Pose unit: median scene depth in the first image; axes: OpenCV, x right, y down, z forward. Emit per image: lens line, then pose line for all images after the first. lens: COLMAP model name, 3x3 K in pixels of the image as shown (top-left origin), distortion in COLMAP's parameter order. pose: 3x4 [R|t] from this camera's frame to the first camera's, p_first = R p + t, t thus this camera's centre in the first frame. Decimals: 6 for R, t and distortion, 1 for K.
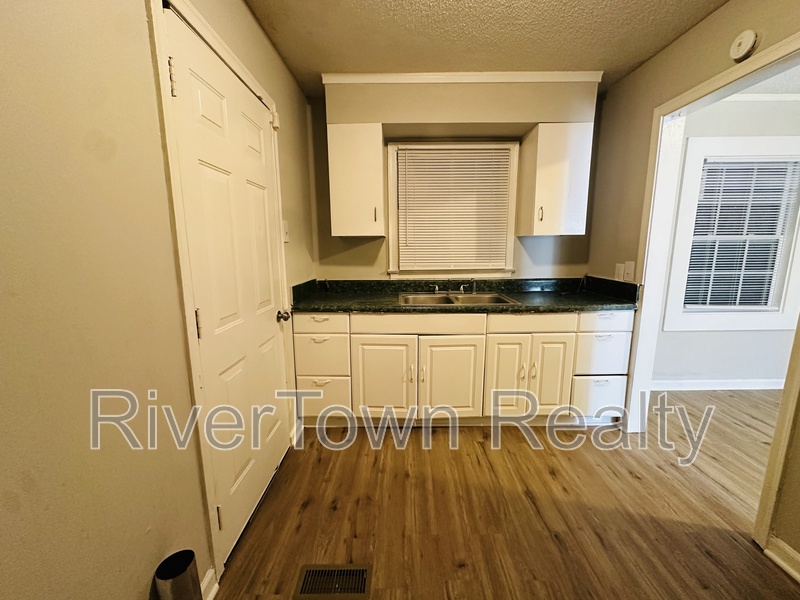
lens RADIAL K [[319.6, 0, 400.7], [0, 319.6, 300.1], [0, 0, 1]] dist [-0.003859, 0.001163]
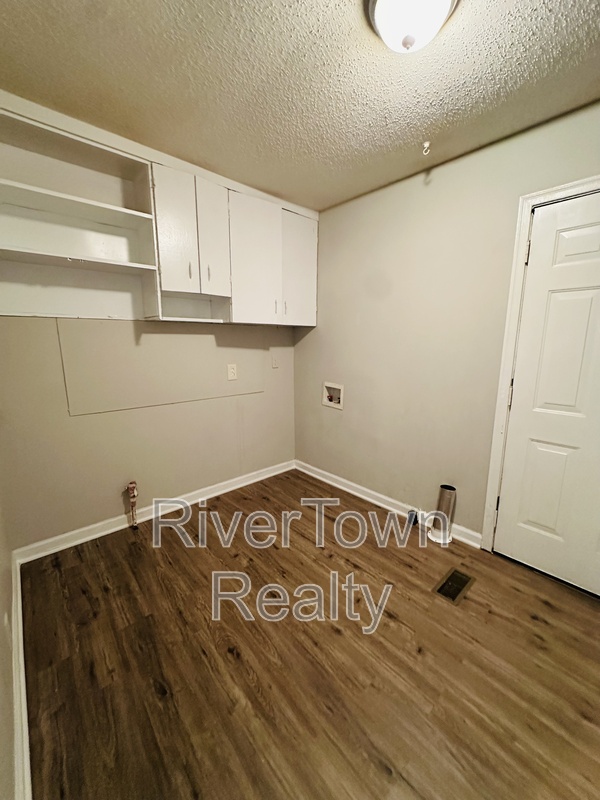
lens RADIAL K [[319.6, 0, 299.7], [0, 319.6, 398.8], [0, 0, 1]] dist [-0.003859, 0.001163]
pose [[-0.740108, 0.125727, -0.660630, 1.072390], [-0.107638, 0.947556, 0.300919, -0.246154], [0.663818, 0.293822, -0.687761, 1.196715]]
